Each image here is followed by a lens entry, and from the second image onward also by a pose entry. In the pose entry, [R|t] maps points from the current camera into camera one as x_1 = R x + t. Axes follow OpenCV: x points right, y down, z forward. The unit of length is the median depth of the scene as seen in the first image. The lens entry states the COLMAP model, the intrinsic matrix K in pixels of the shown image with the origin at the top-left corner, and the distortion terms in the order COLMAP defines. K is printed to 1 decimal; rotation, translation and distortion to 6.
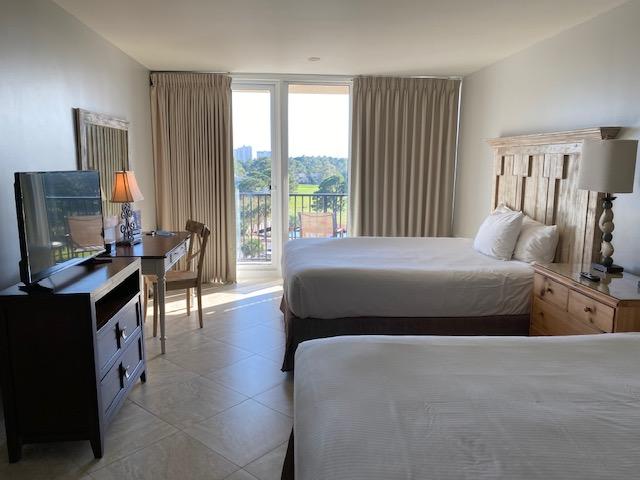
lens RADIAL K [[494.3, 0, 319.3], [0, 494.3, 248.3], [0, 0, 1]] dist [0.117987, -0.173479]
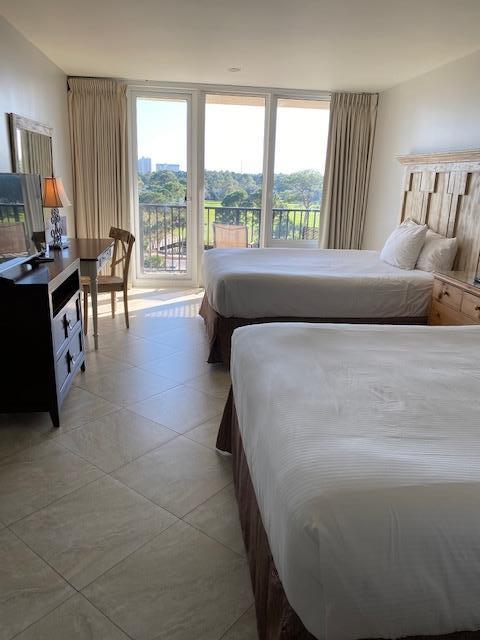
lens RADIAL K [[494.3, 0, 240.0], [0, 494.3, 320.0], [0, 0, 1]] dist [0.117987, -0.173479]
pose [[0.998963, 0.016481, 0.042451, -0.045465], [-0.020880, 0.994214, 0.105368, 0.026091], [-0.040469, -0.106145, 0.993527, -0.093630]]
